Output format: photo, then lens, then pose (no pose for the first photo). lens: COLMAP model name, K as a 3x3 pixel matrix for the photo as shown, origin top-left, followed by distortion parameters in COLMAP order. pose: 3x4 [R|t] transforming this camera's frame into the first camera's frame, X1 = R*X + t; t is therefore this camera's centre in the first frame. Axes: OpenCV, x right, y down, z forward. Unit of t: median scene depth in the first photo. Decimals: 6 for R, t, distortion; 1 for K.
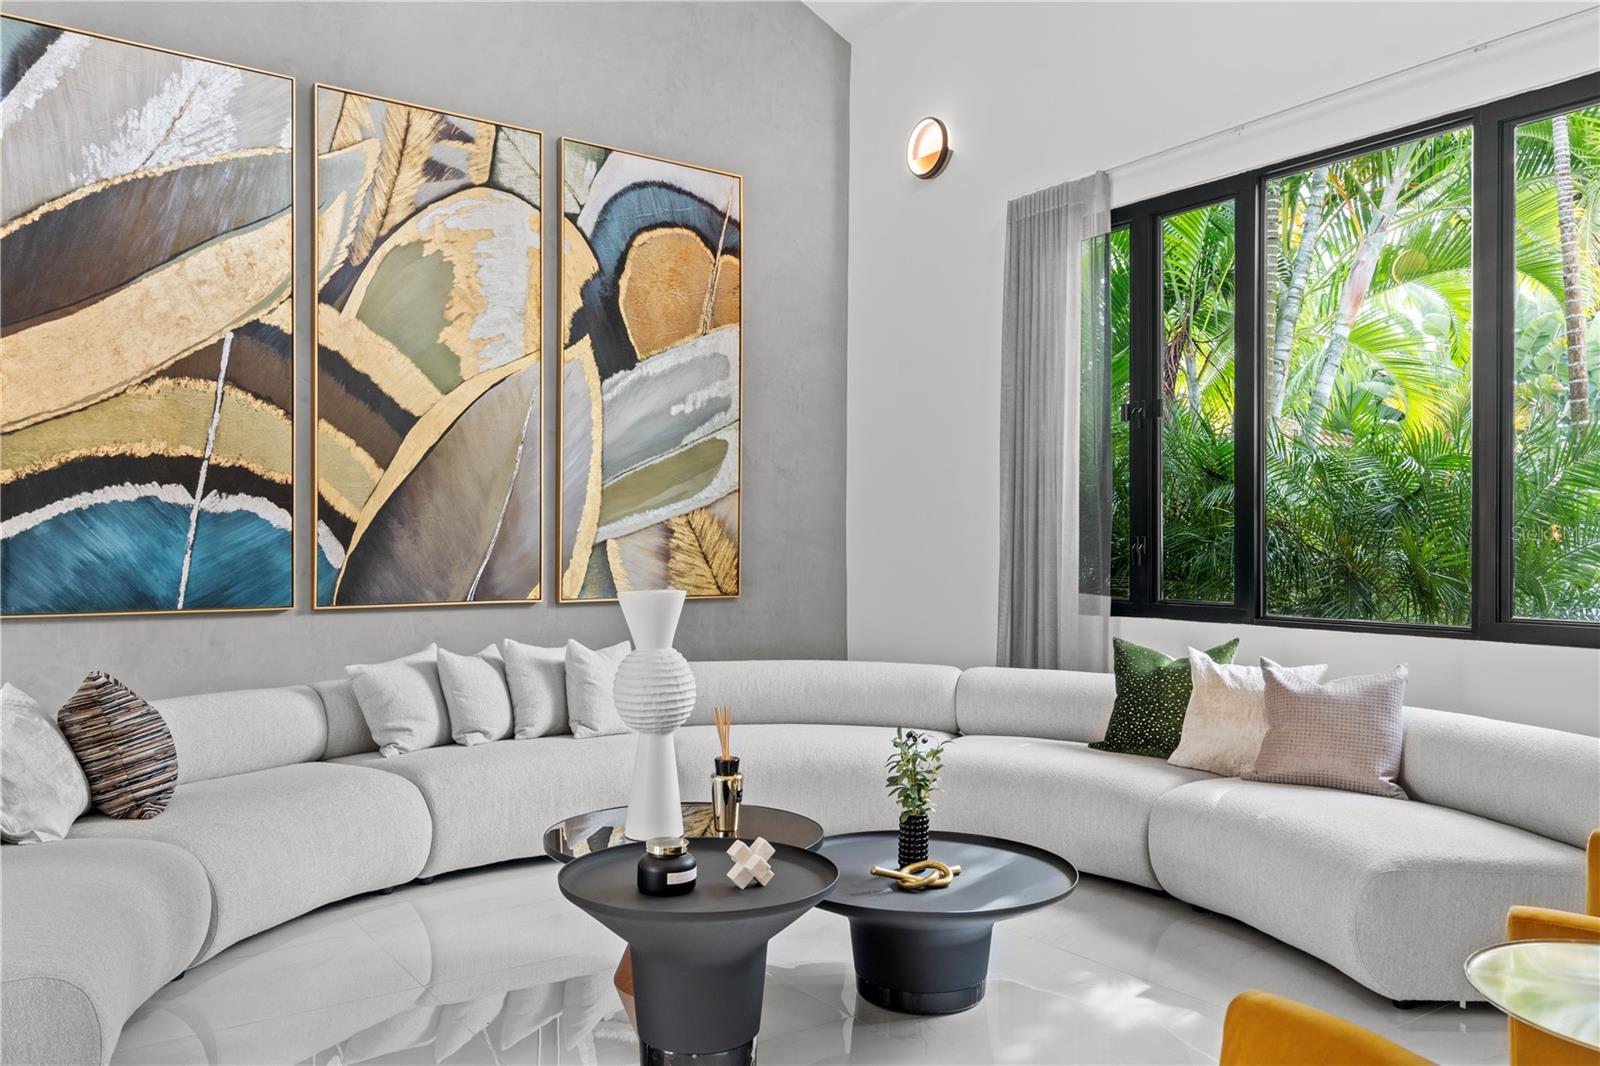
lens RADIAL K [[1194.9, 0, 800.2], [0, 1194.9, 536.3], [0, 0, 1]] dist [0.016164, 0.003220]
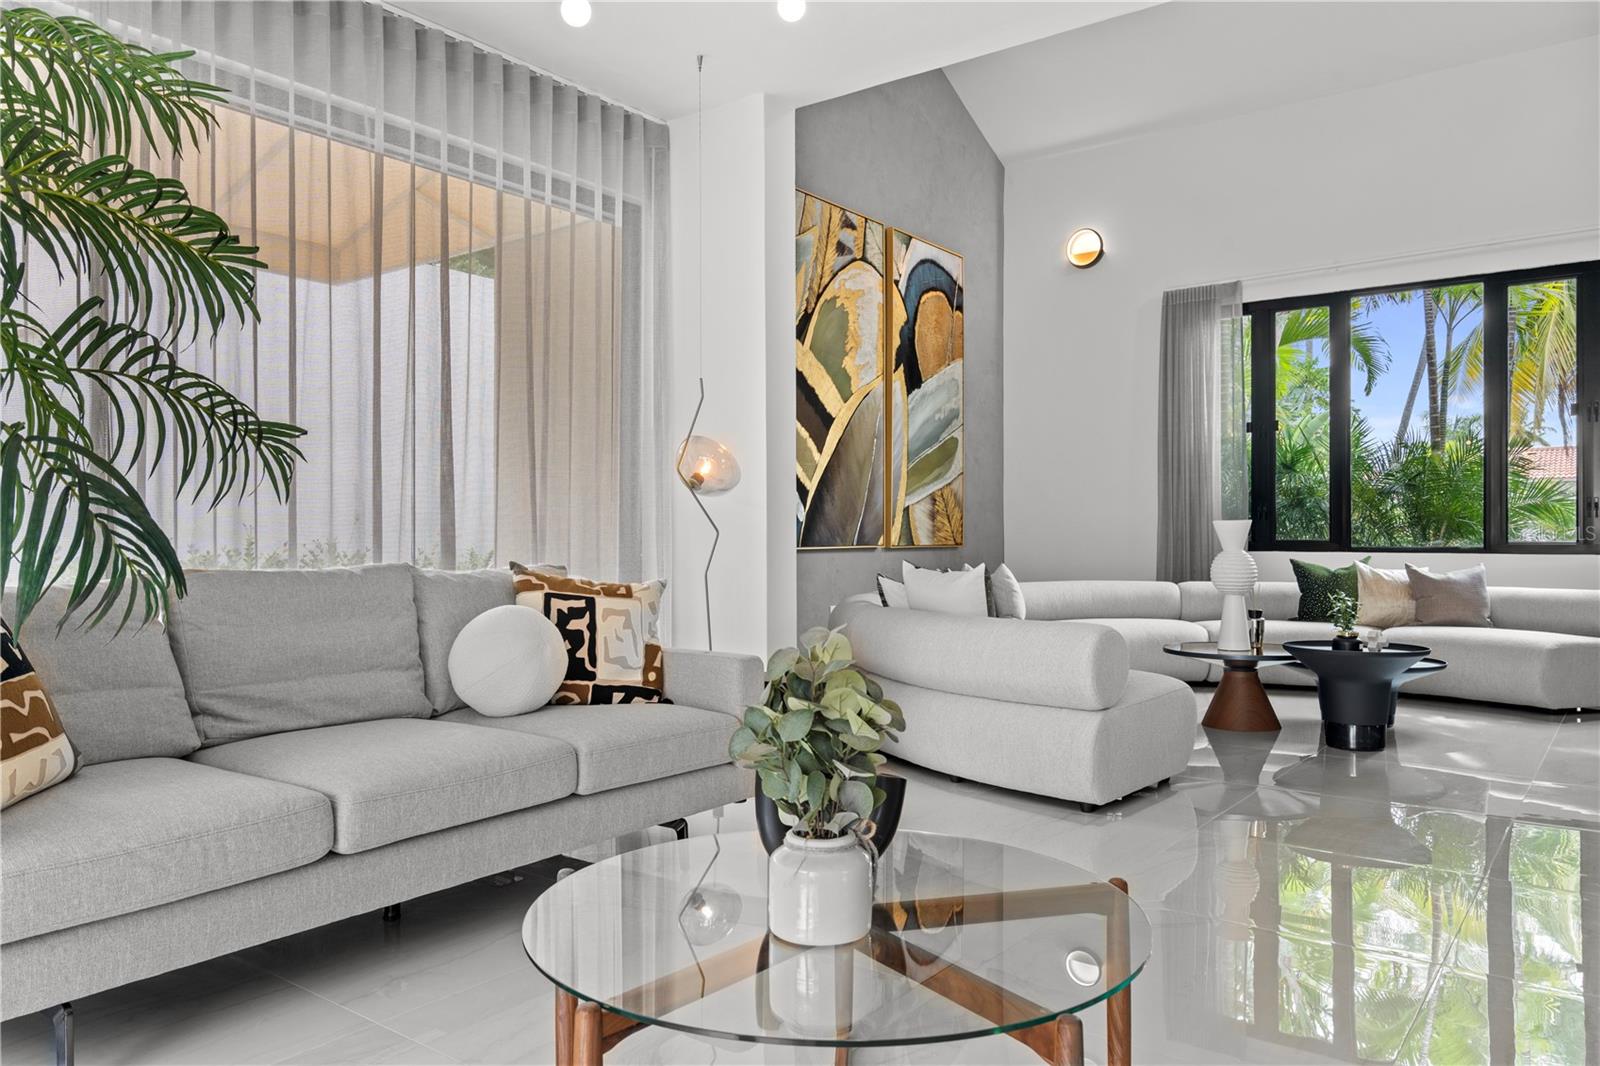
lens RADIAL K [[1111.5, 0, 799.0], [0, 1111.5, 528.5], [0, 0, 1]] dist [-0.002313, -0.001278]
pose [[0.957519, -0.000039, 0.288370, -0.691692], [0.000075, 1.000000, -0.000111, 0.031871], [-0.288370, 0.000128, 0.957519, -0.256544]]
